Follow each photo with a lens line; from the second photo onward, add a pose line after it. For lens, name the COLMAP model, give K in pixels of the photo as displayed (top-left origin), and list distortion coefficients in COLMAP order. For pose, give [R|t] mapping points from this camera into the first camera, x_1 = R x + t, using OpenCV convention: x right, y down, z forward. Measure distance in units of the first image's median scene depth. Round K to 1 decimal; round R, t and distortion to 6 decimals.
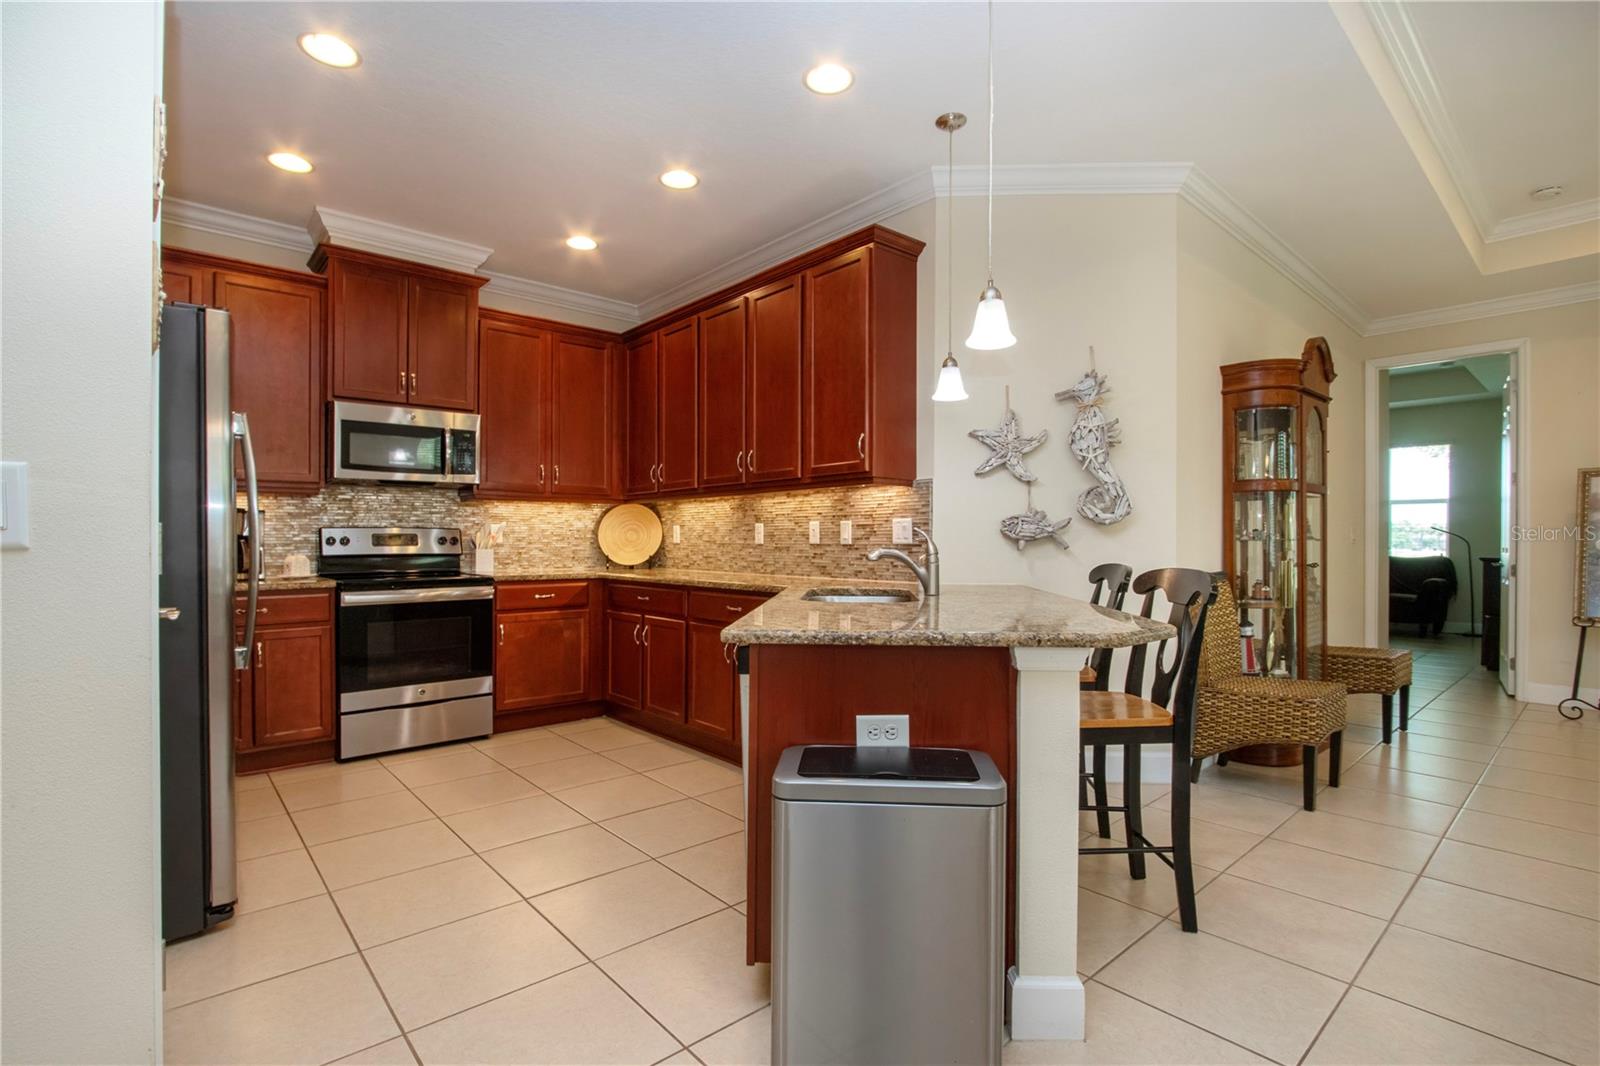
lens RADIAL K [[749.5, 0, 820.0], [0, 749.5, 521.1], [0, 0, 1]] dist [-0.016185, -0.001167]
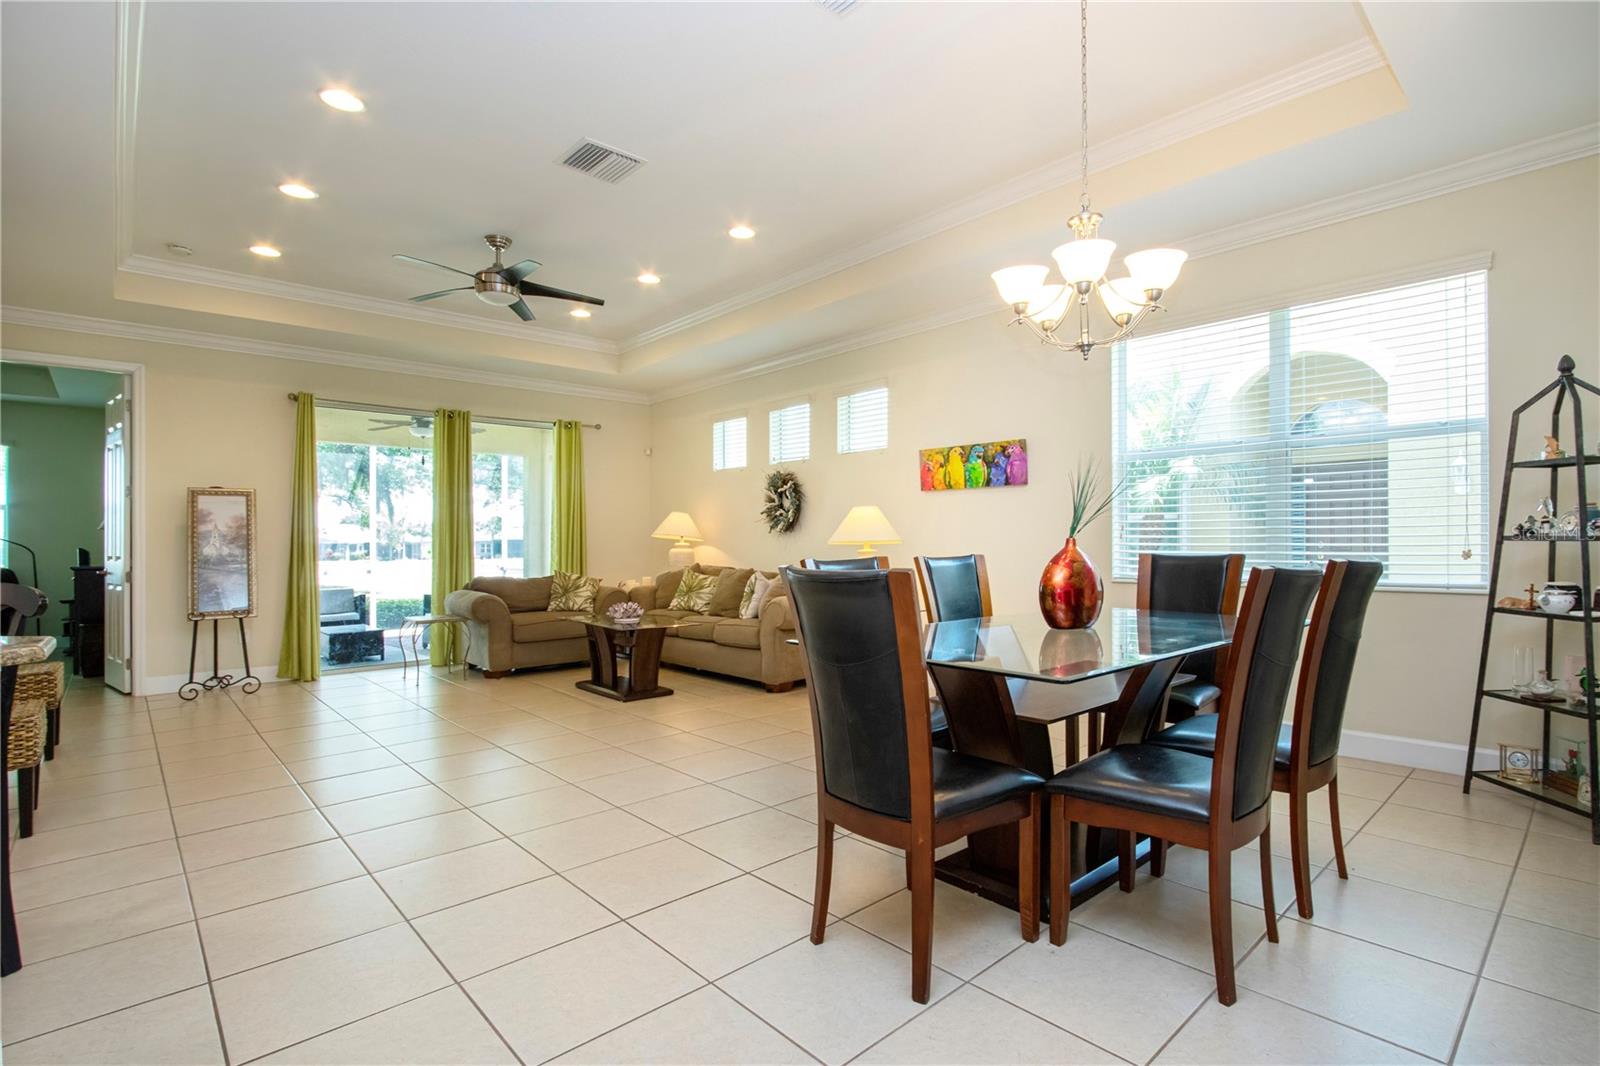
lens RADIAL K [[749.5, 0, 868.1], [0, 749.5, 546.9], [0, 0, 1]] dist [-0.016185, -0.001167]
pose [[-0.076666, -0.009169, 0.997015, -0.233324], [-0.013947, 0.999870, 0.008123, -0.001235], [-0.996959, -0.013282, -0.076784, 0.004895]]
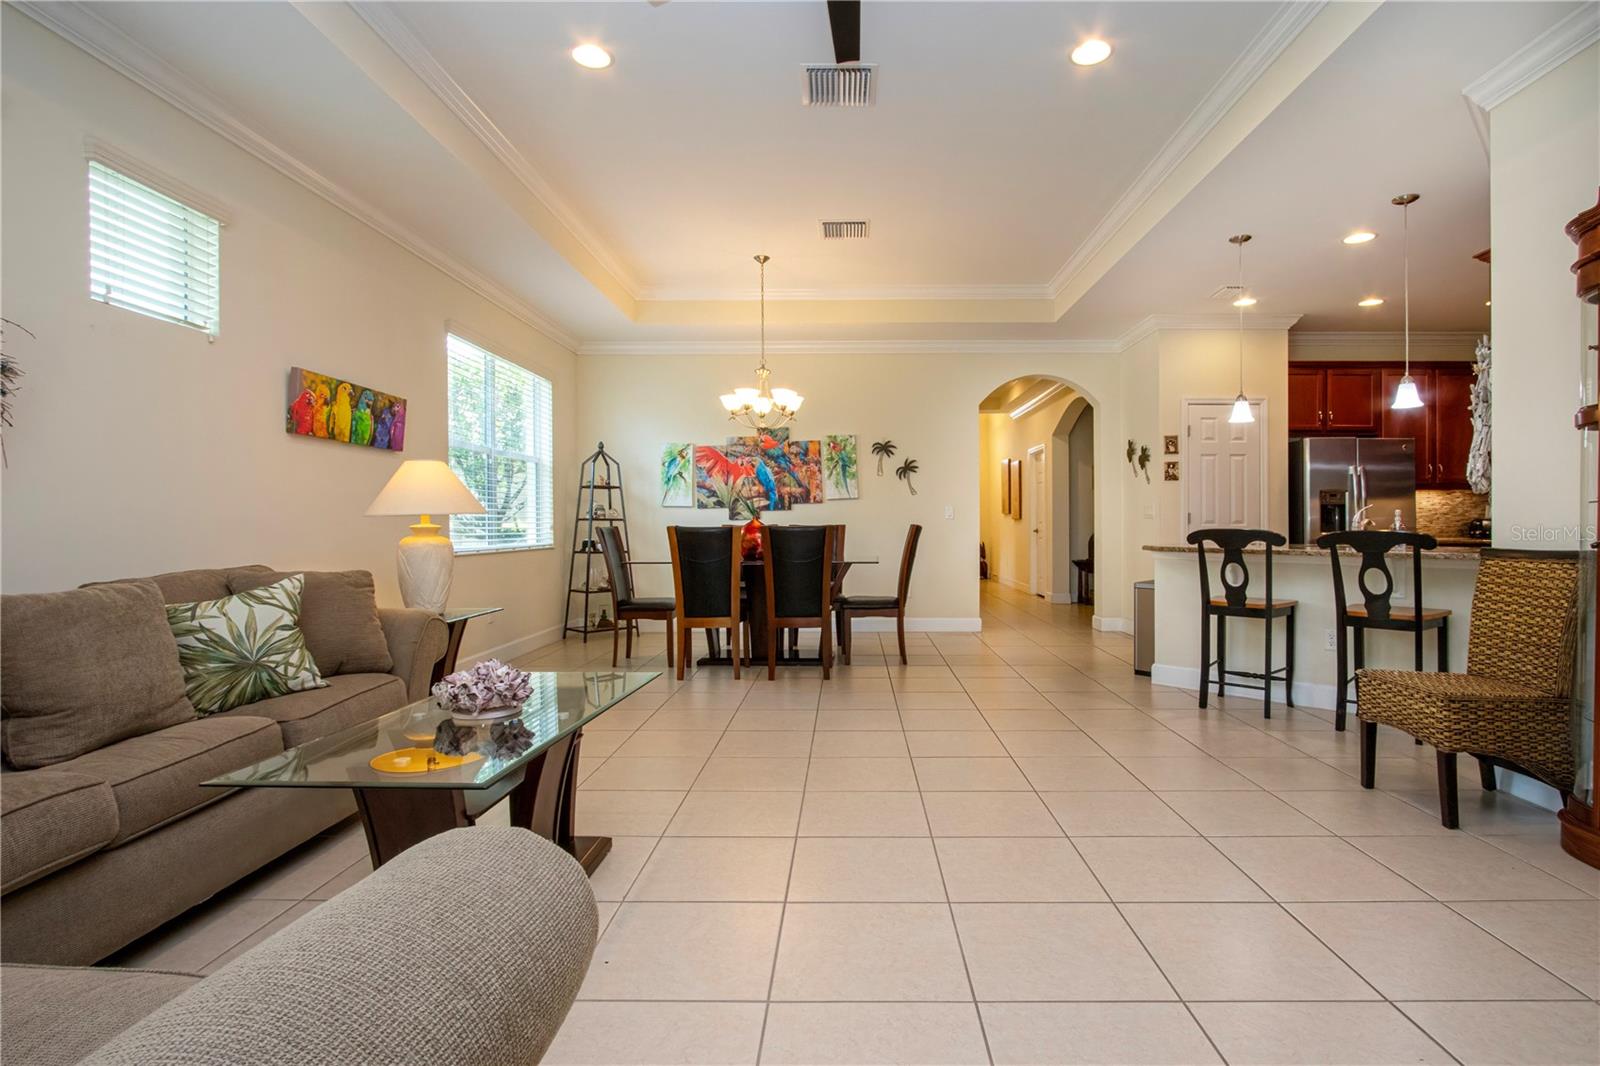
lens RADIAL K [[749.5, 0, 839.7], [0, 749.5, 539.7], [0, 0, 1]] dist [-0.016185, -0.001167]
pose [[-0.666260, 0.016888, -0.745529, 1.165610], [0.018981, 0.999804, 0.005684, 0.031362], [0.745478, -0.010364, -0.666449, 0.738422]]
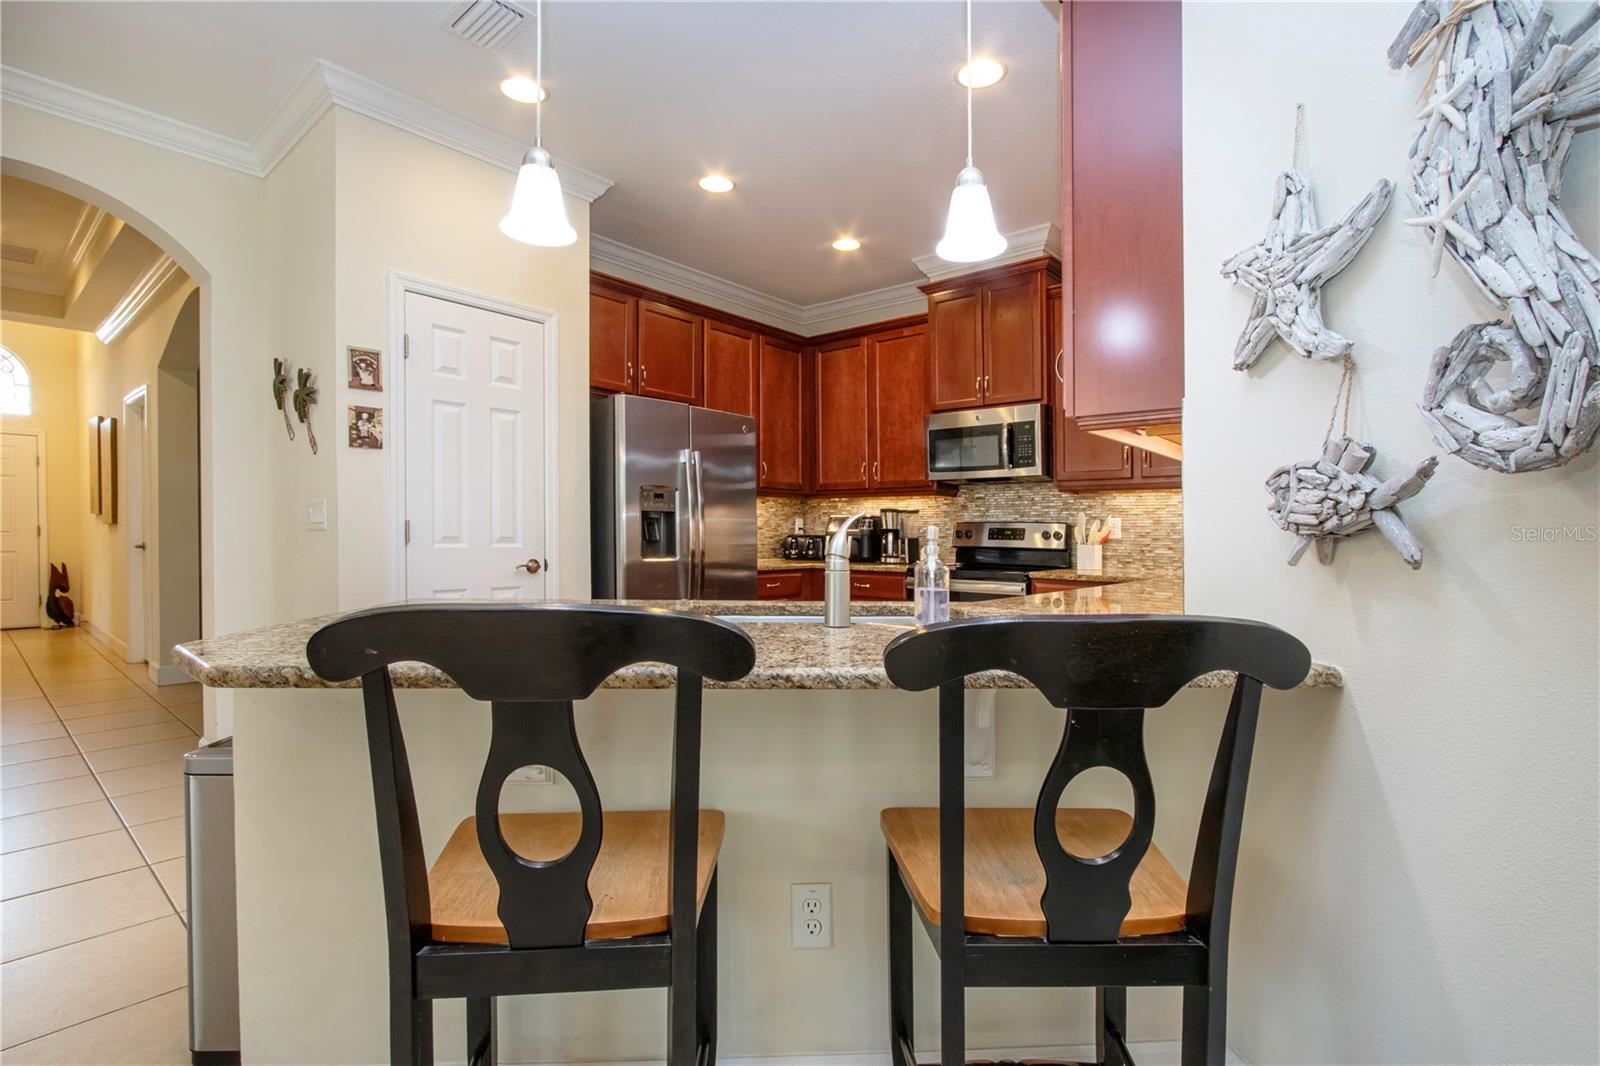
lens RADIAL K [[749.5, 0, 830.6], [0, 749.5, 529.9], [0, 0, 1]] dist [-0.016185, -0.001167]
pose [[0.192423, -0.001609, -0.981311, 0.433608], [0.013555, 0.999908, 0.001019, 0.015110], [0.981218, -0.013498, 0.192427, 0.543951]]
